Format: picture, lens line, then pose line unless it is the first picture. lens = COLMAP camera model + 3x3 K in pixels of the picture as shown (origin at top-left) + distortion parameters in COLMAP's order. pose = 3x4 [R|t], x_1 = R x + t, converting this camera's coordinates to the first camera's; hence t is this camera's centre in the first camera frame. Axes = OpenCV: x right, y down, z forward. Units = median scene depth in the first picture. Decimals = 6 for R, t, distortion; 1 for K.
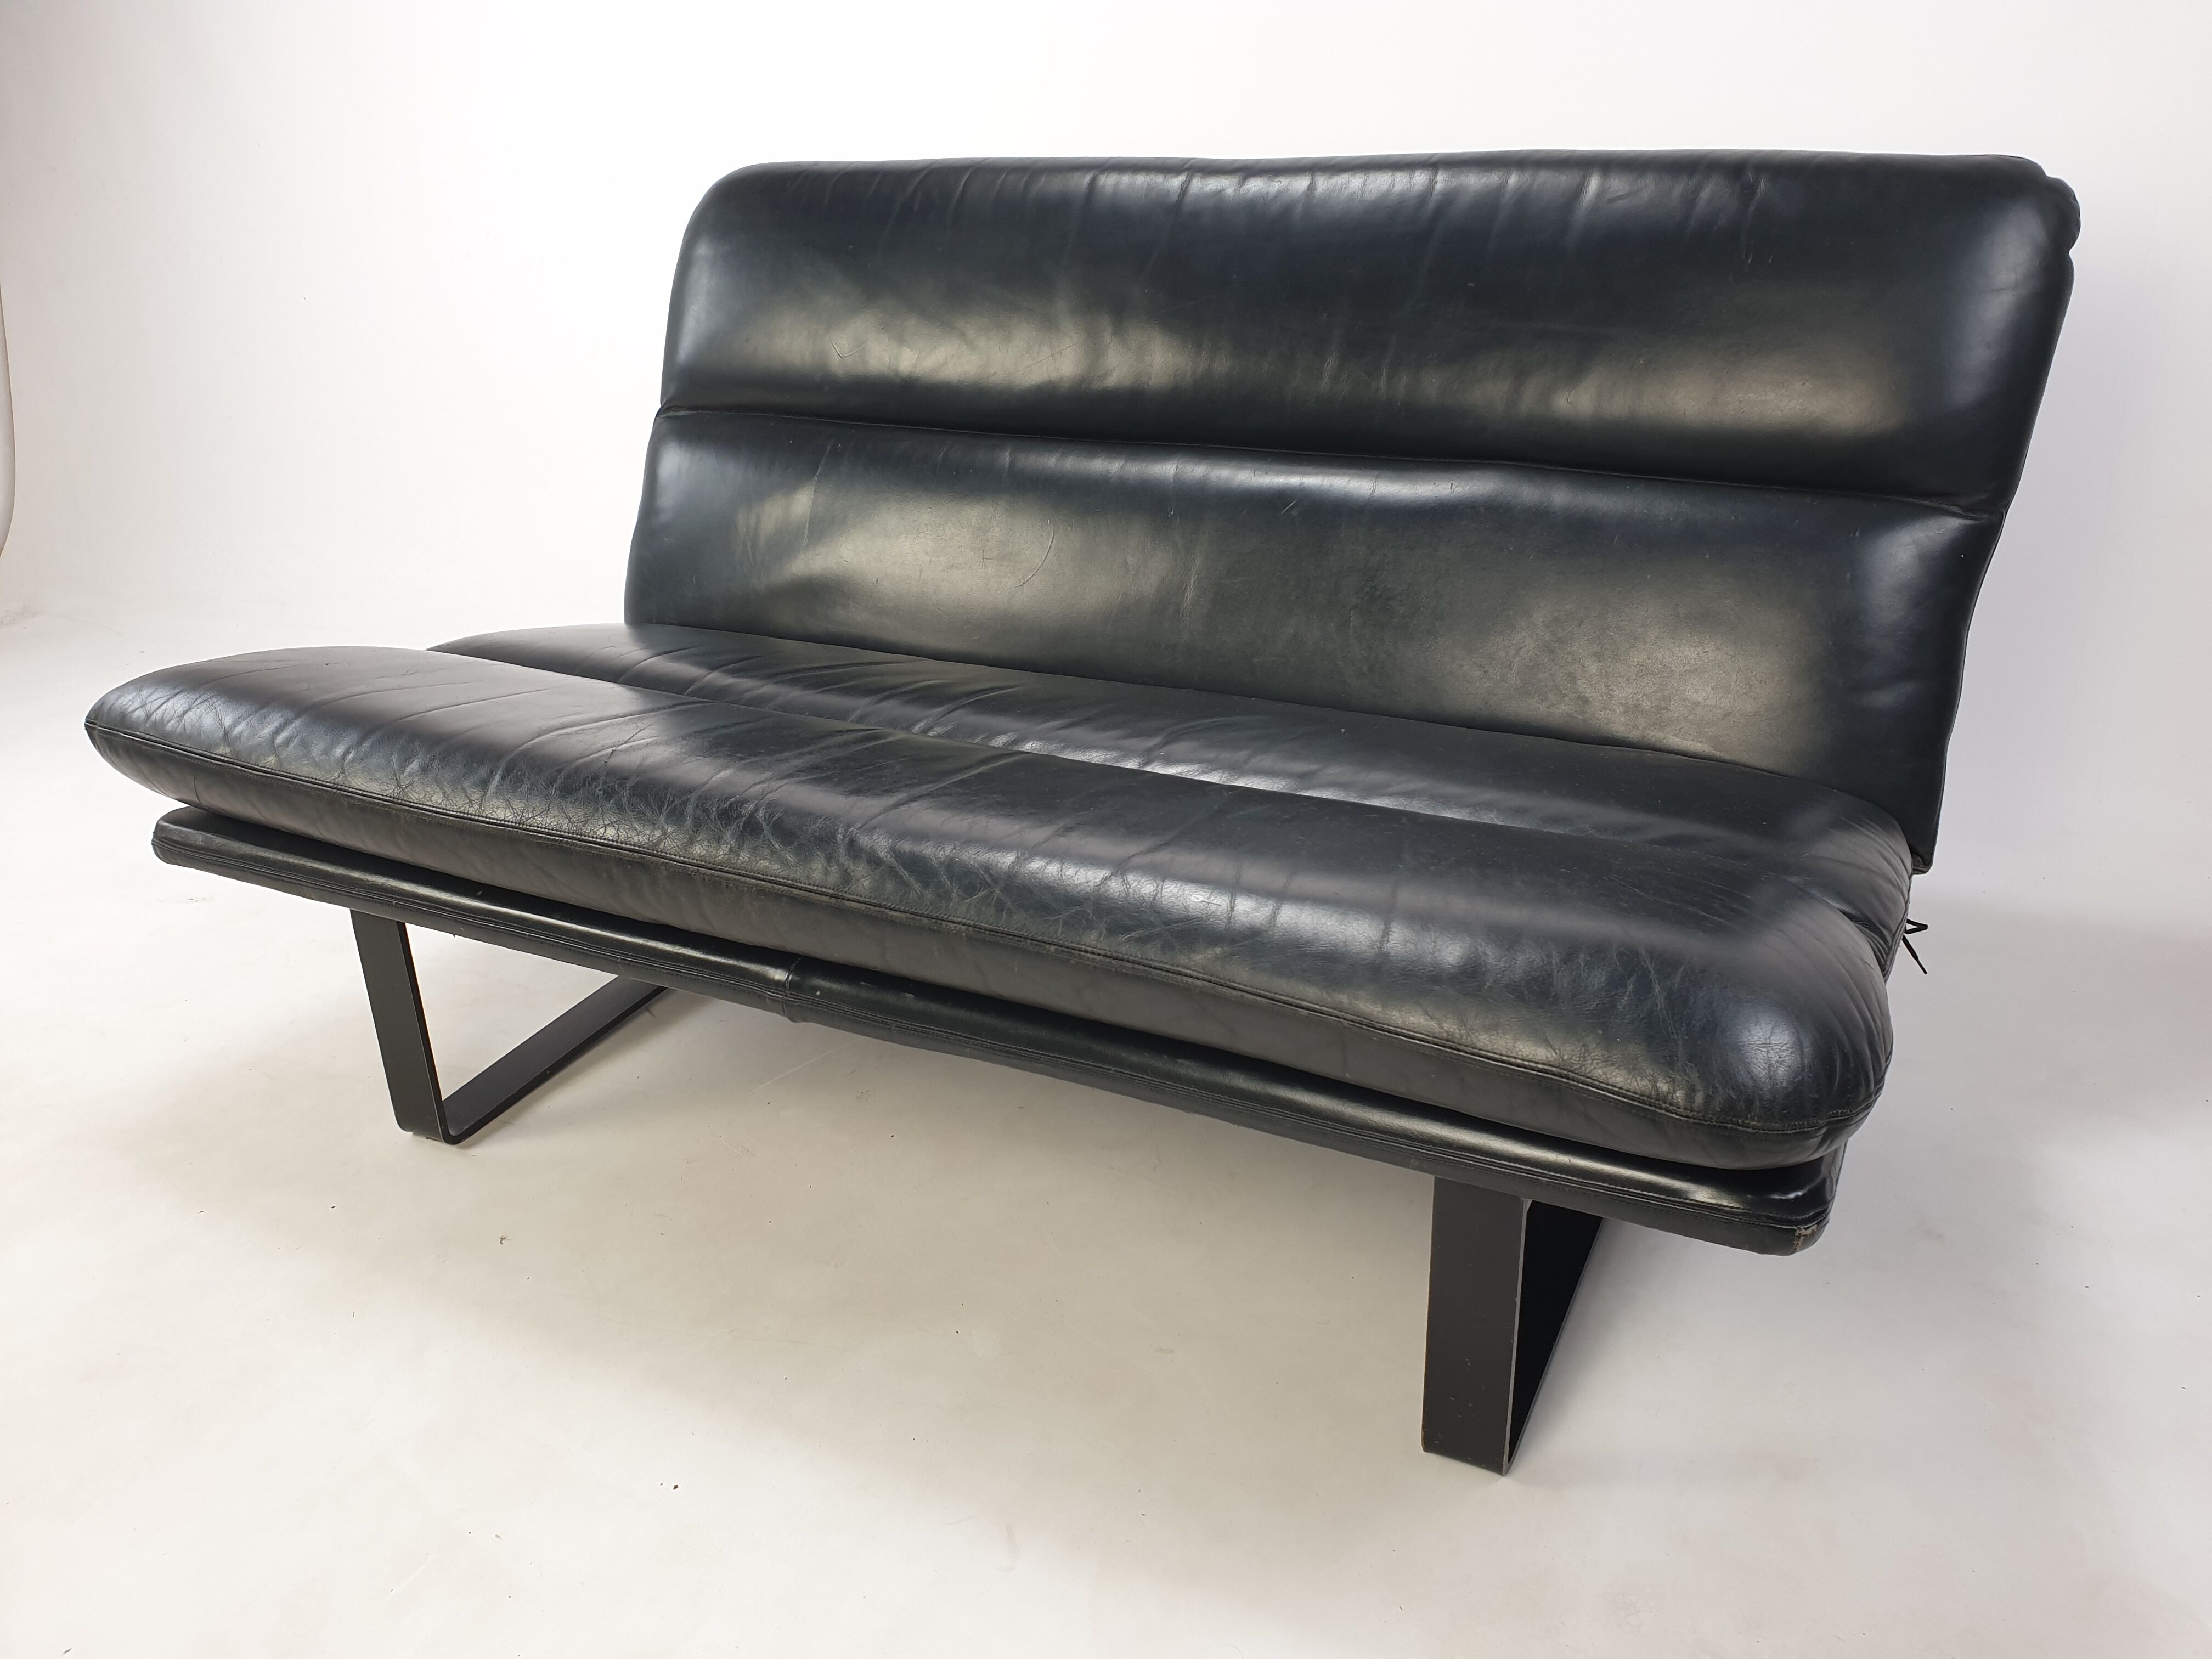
lens RADIAL K [[1770.2, 0, 1109.5], [0, 1770.2, 802.1], [0, 0, 1]] dist [-0.013766, 0.019967]
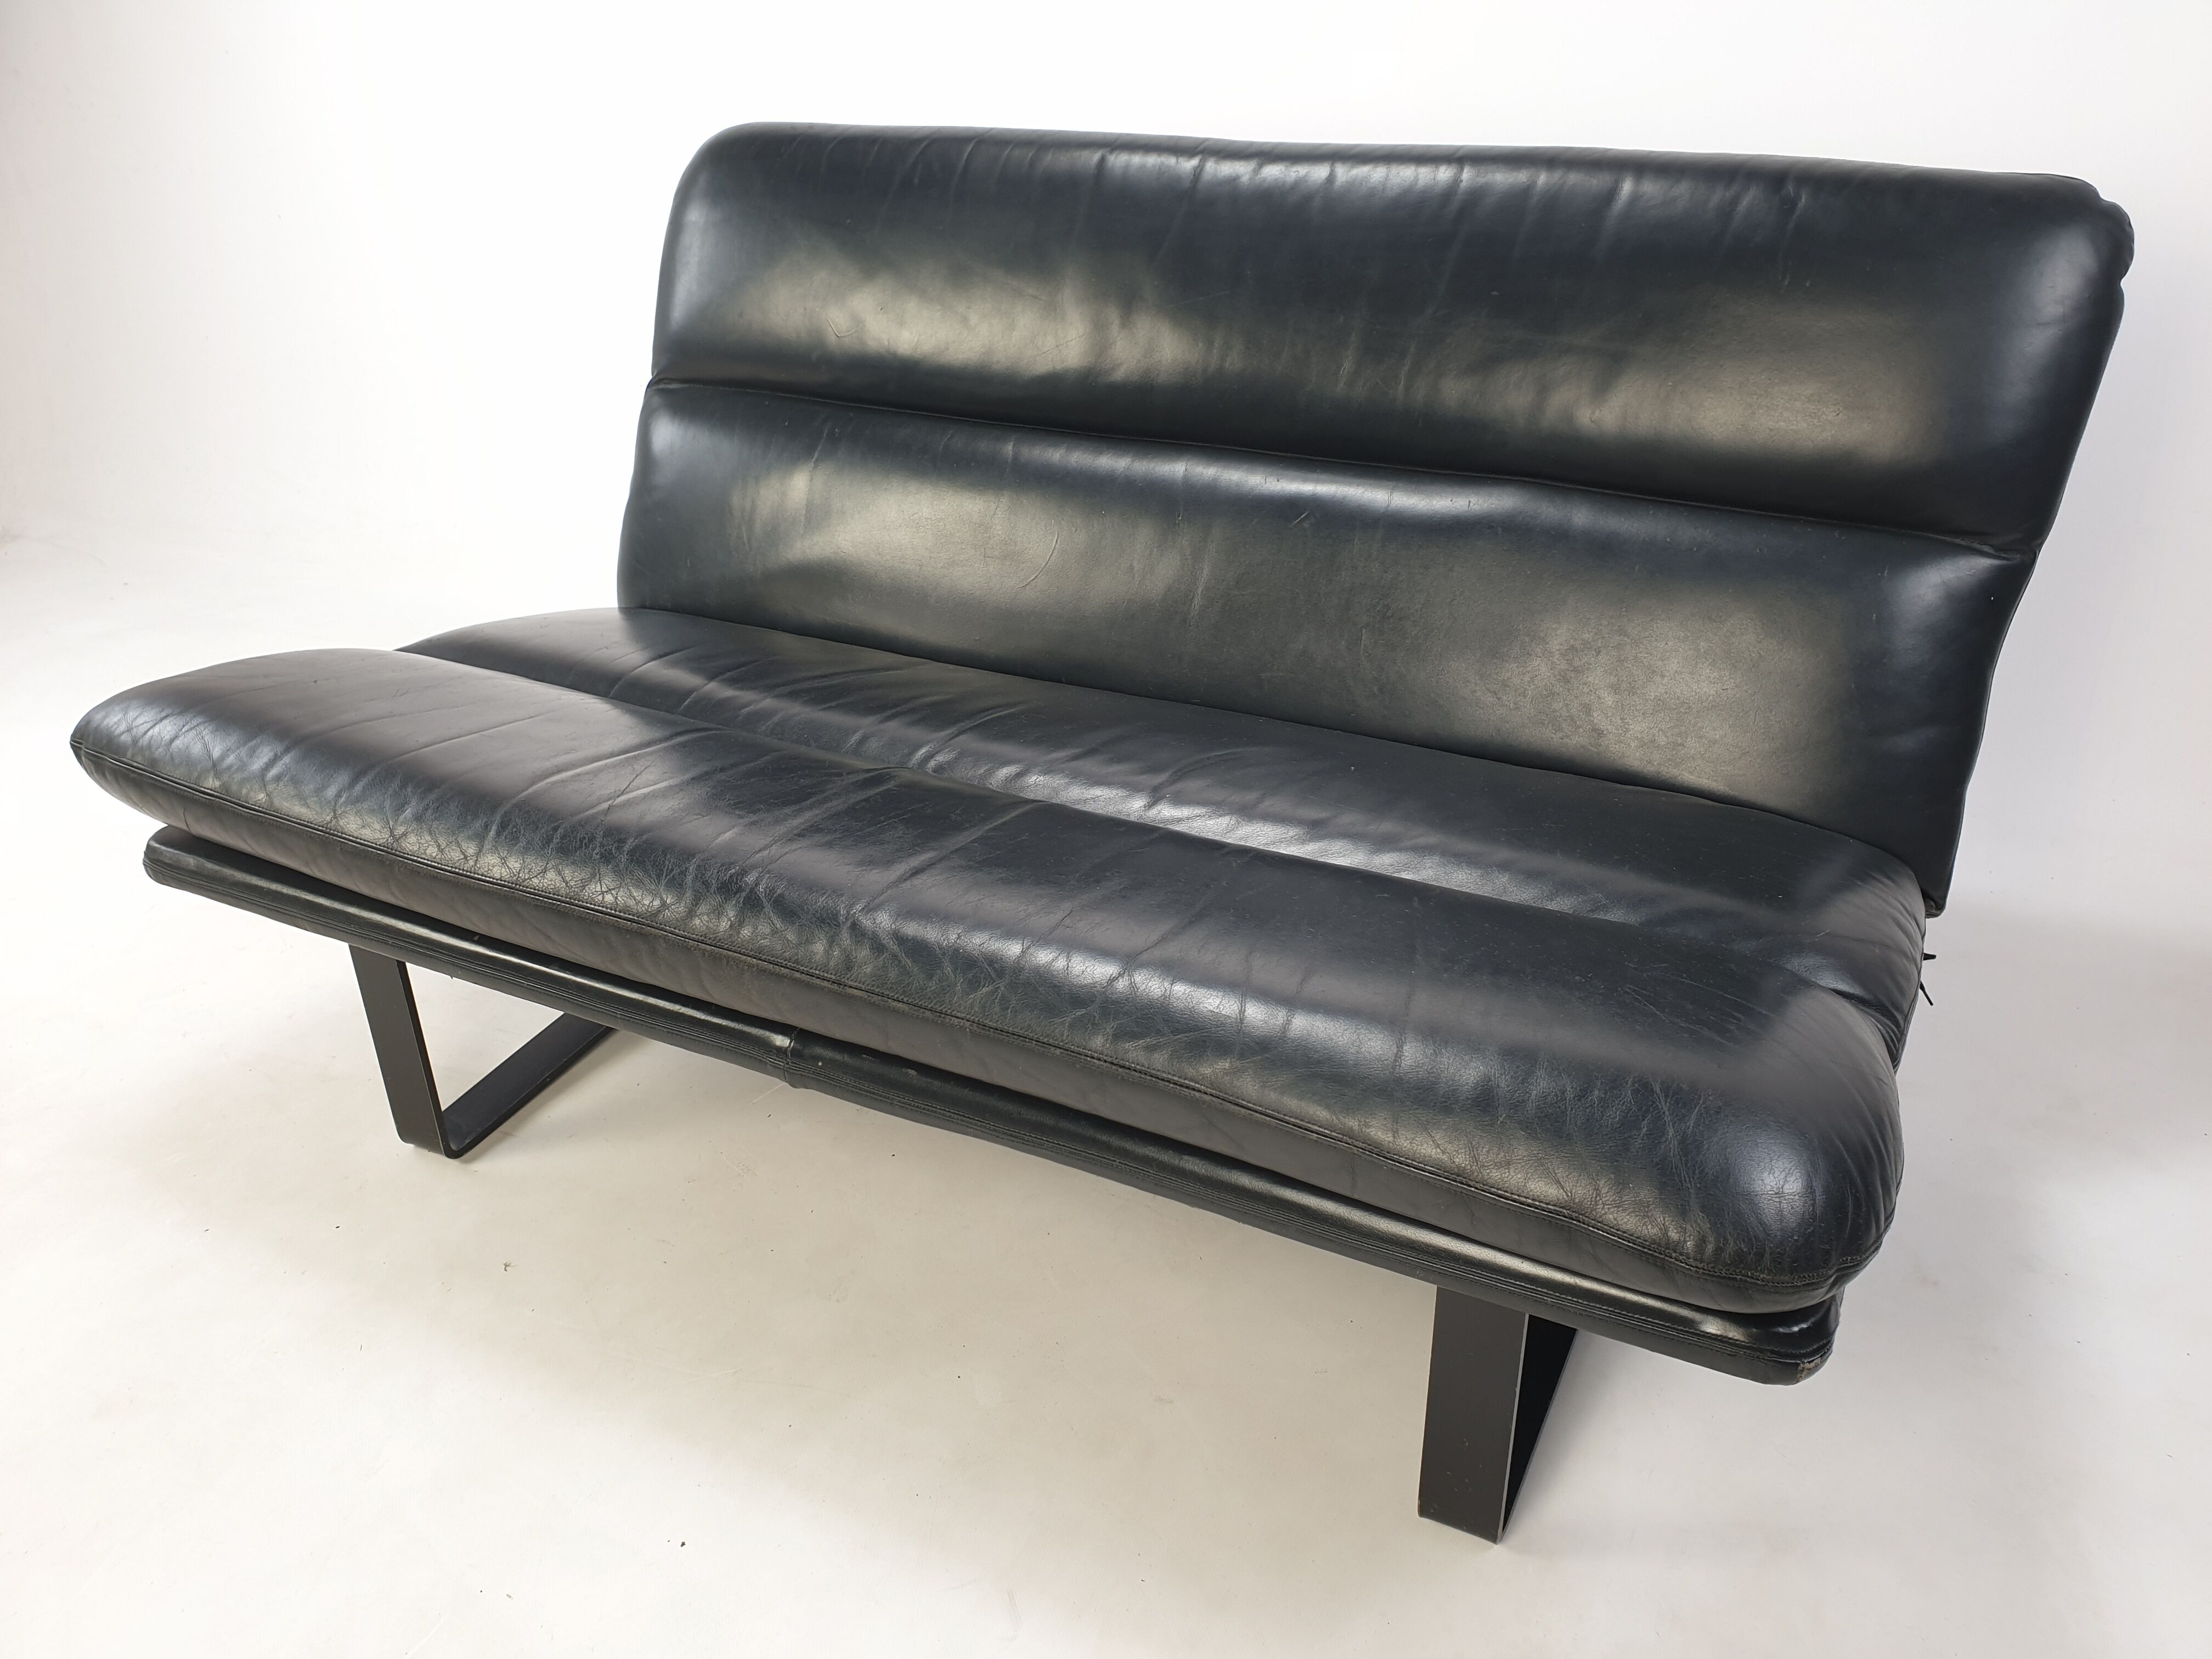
lens RADIAL K [[1770.2, 0, 1107.5], [0, 1770.2, 817.4], [0, 0, 1]] dist [-0.013766, 0.019967]
pose [[0.999948, 0.009936, 0.002364, -0.006017], [-0.010105, 0.996110, 0.087541, -0.094206], [-0.001485, -0.087561, 0.996158, 0.018658]]
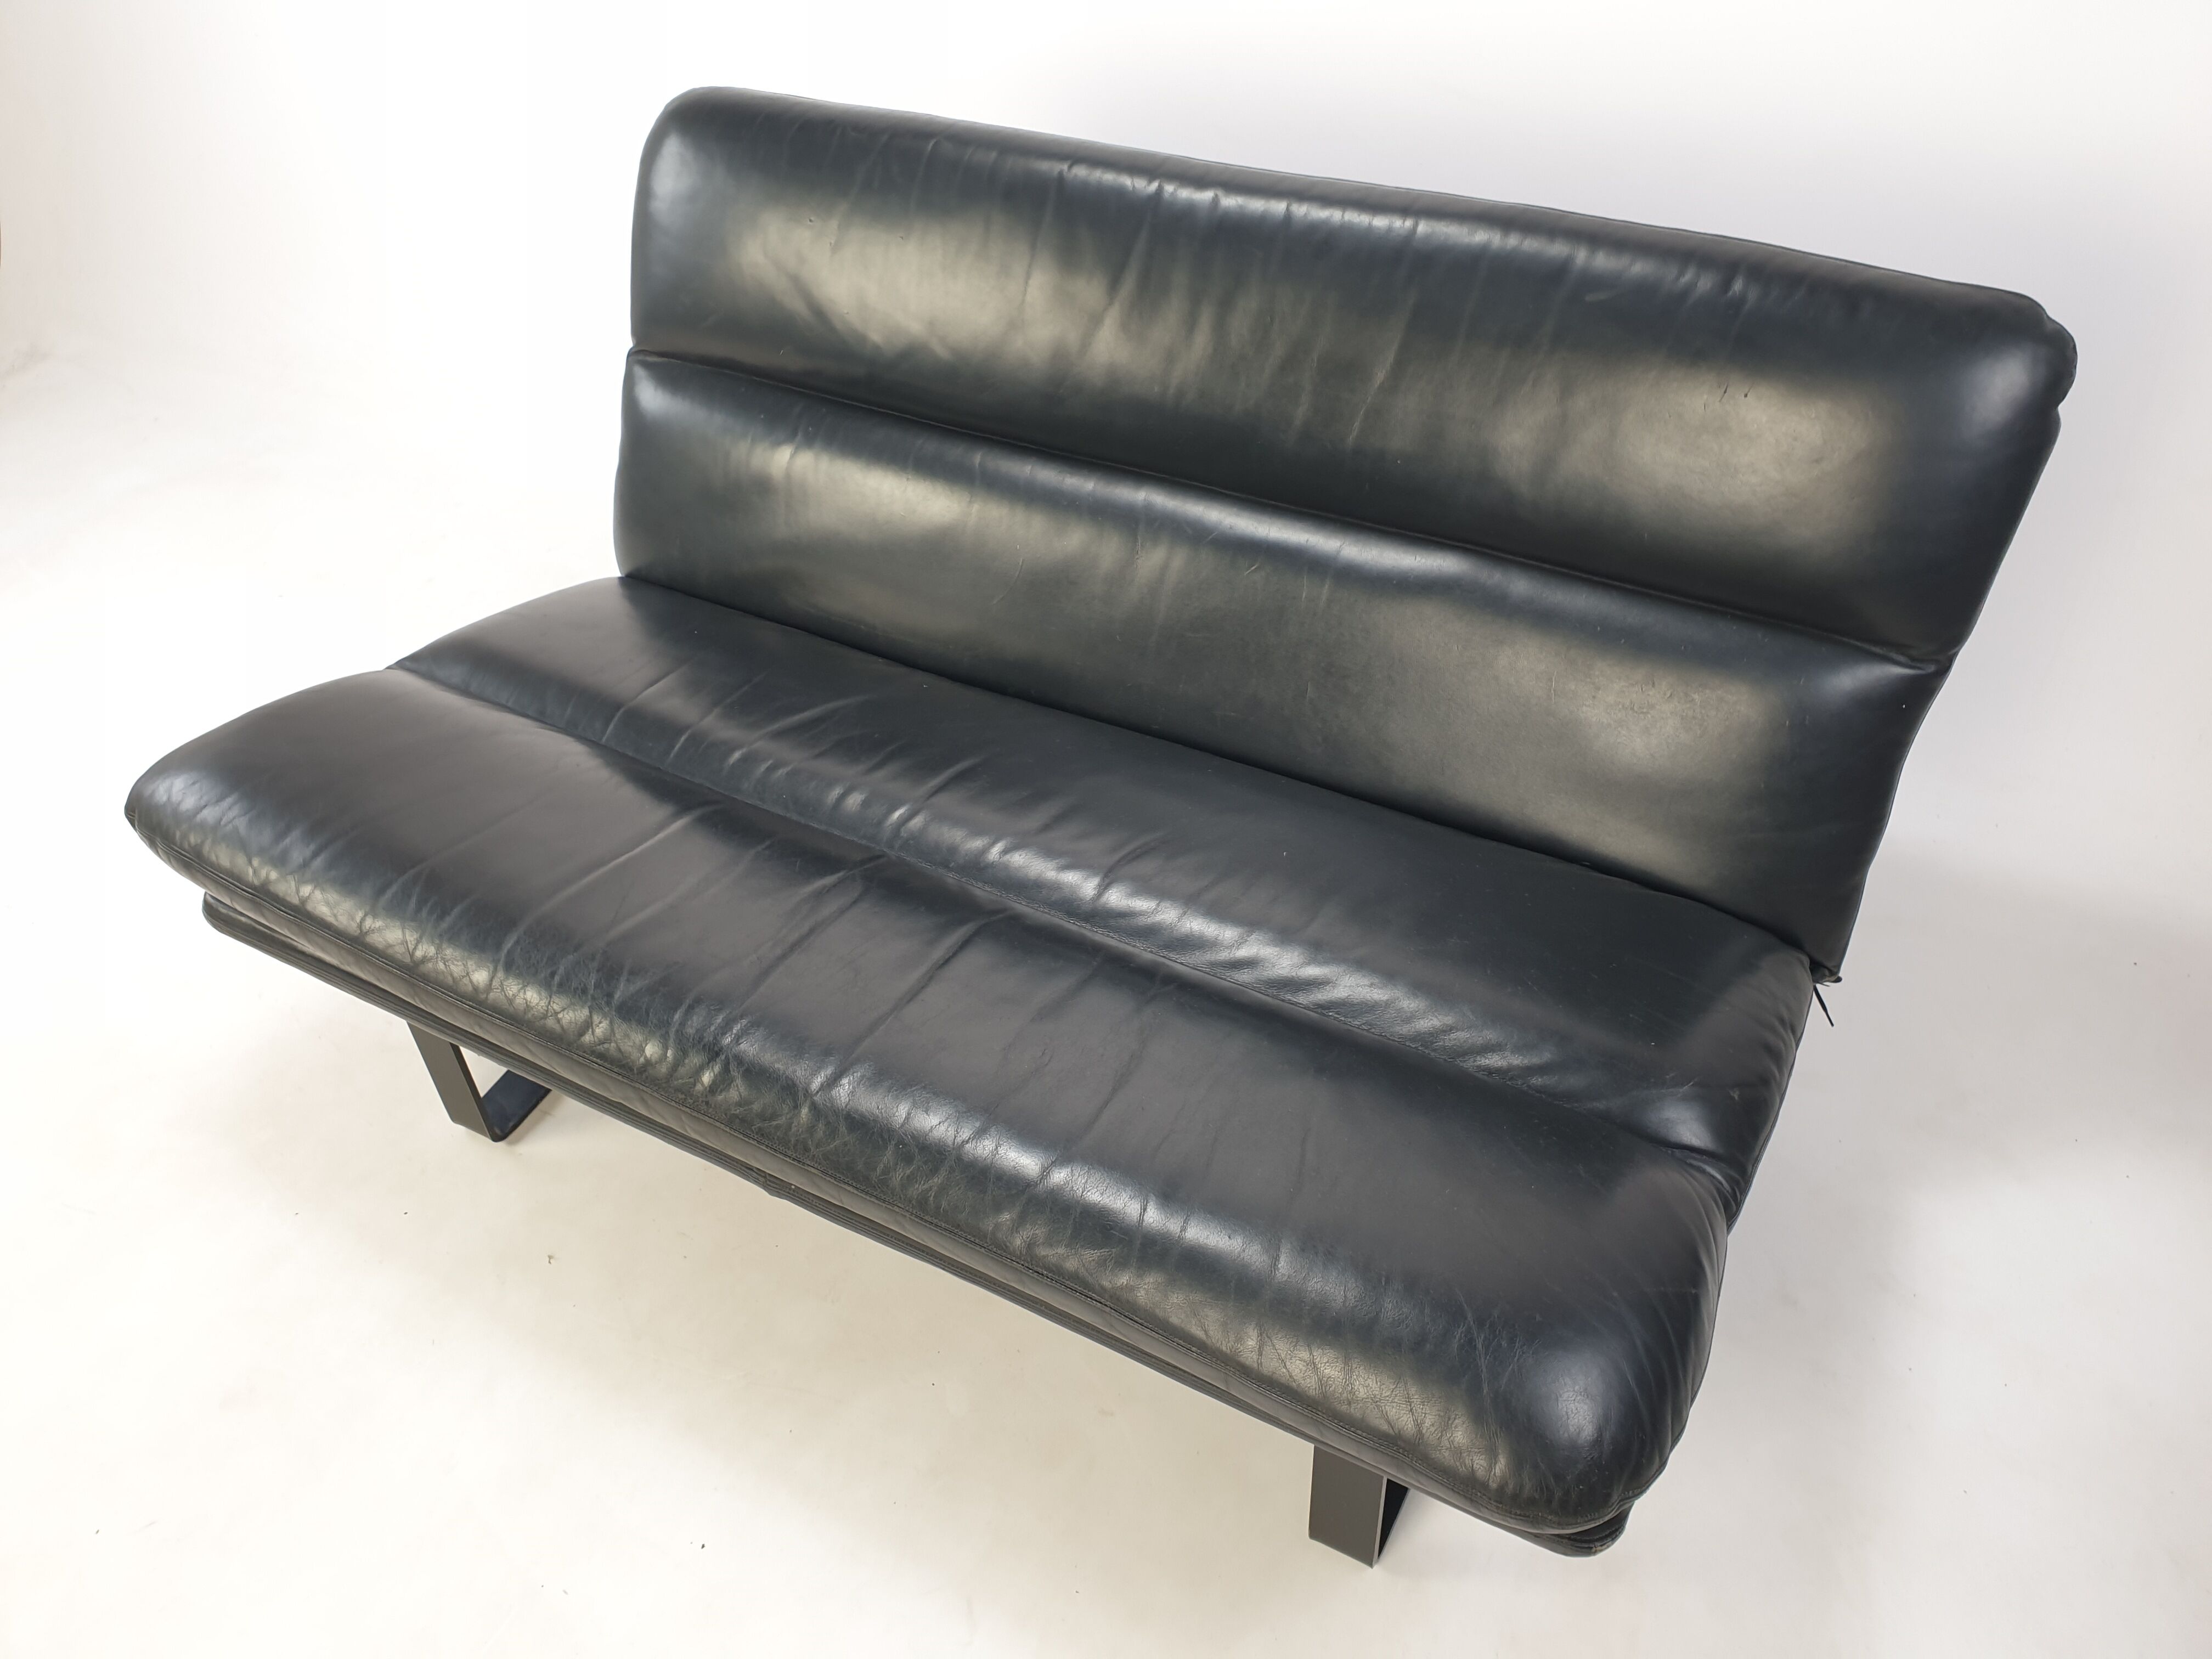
lens RADIAL K [[1770.2, 0, 1086.2], [0, 1770.2, 809.7], [0, 0, 1]] dist [-0.013766, 0.019967]
pose [[0.998919, 0.007246, -0.045921, 0.059565], [0.007786, 0.947757, 0.318900, -0.387949], [0.045833, -0.318912, 0.946675, 0.003207]]
